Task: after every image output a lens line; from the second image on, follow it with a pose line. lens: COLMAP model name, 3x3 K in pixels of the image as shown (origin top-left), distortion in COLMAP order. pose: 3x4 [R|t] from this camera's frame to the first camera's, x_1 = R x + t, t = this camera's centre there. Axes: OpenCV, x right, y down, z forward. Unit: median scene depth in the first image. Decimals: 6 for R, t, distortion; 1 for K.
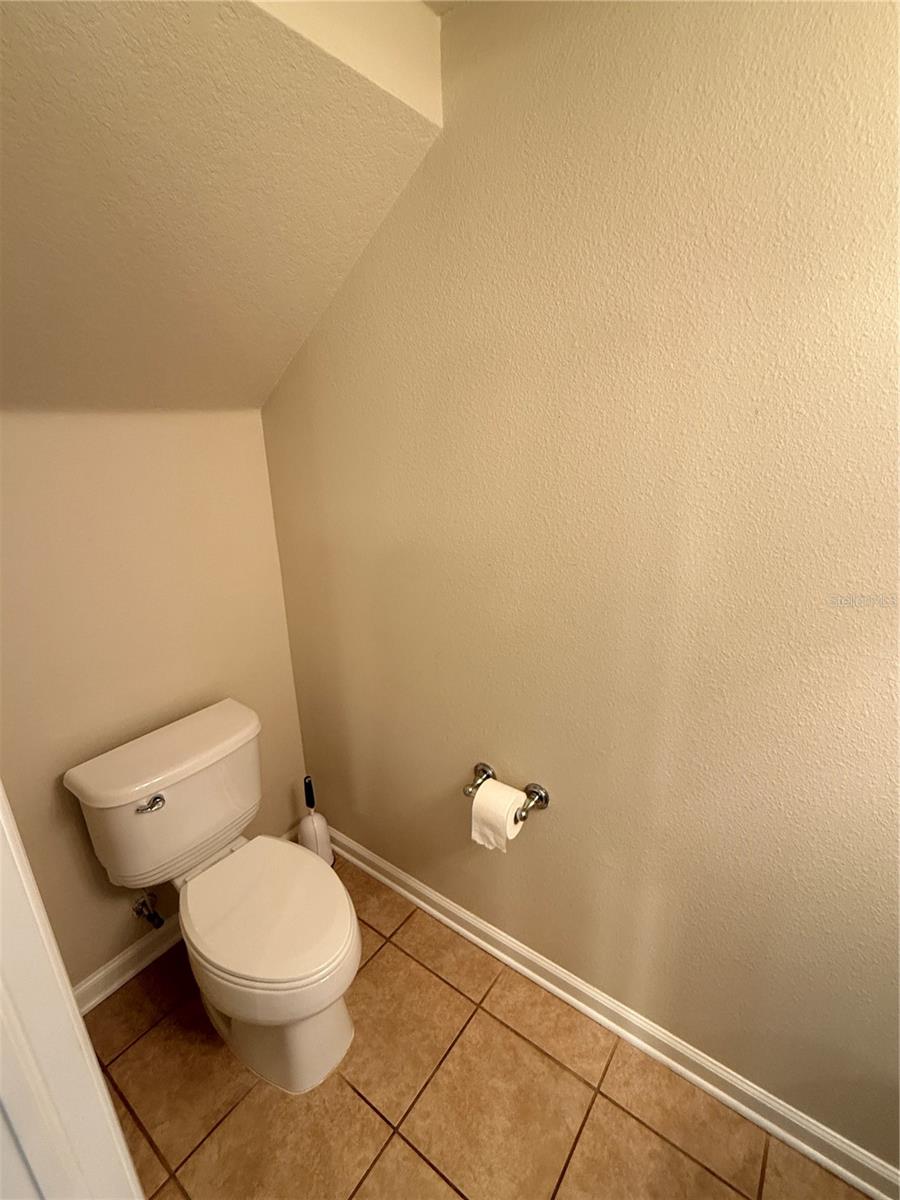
lens RADIAL K [[537.8, 0, 454.7], [0, 537.8, 601.4], [0, 0, 1]] dist [-0.002666, 0.001179]
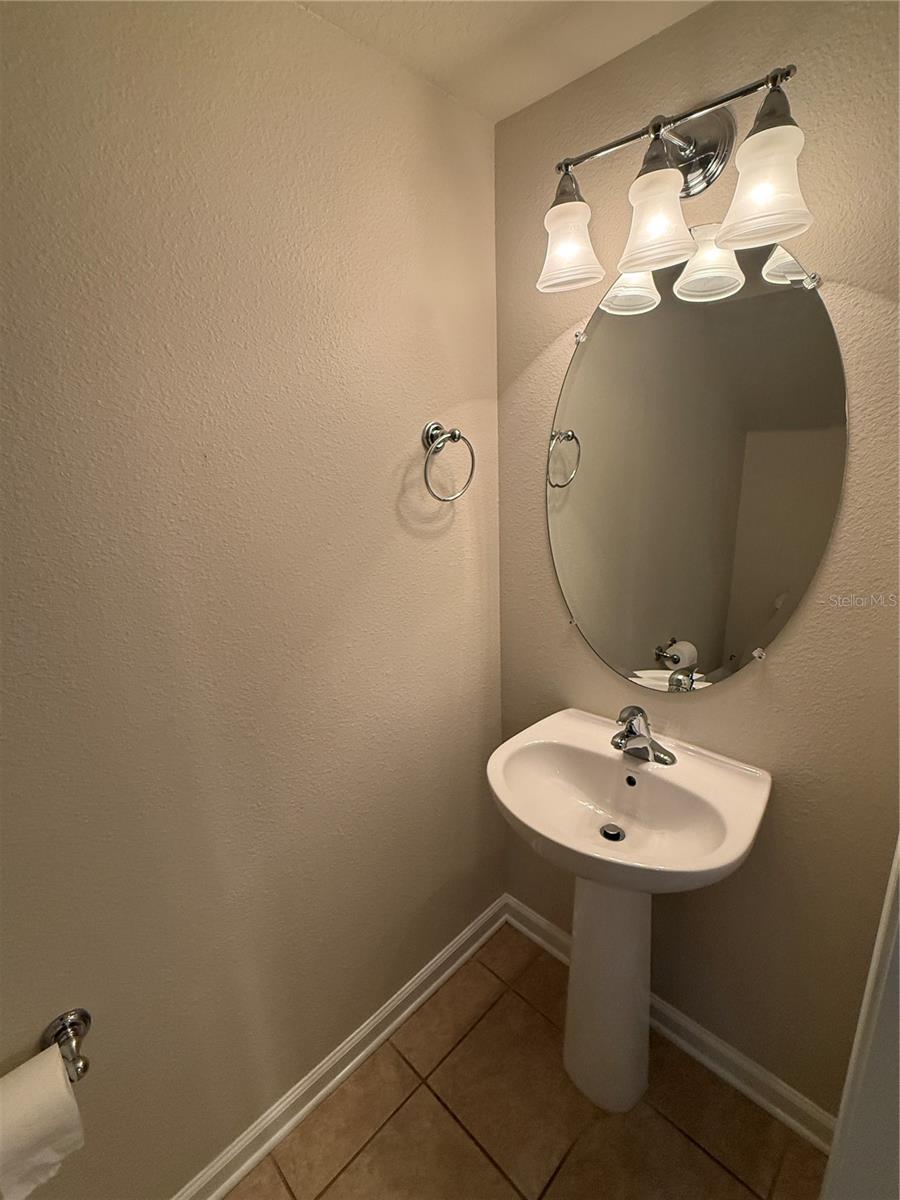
lens RADIAL K [[537.8, 0, 451.3], [0, 537.8, 595.1], [0, 0, 1]] dist [-0.002666, 0.001179]
pose [[0.150896, -0.237156, 0.959681, -0.358684], [0.332876, 0.926293, 0.176565, -0.111659], [-0.930819, 0.292812, 0.218718, 0.354028]]
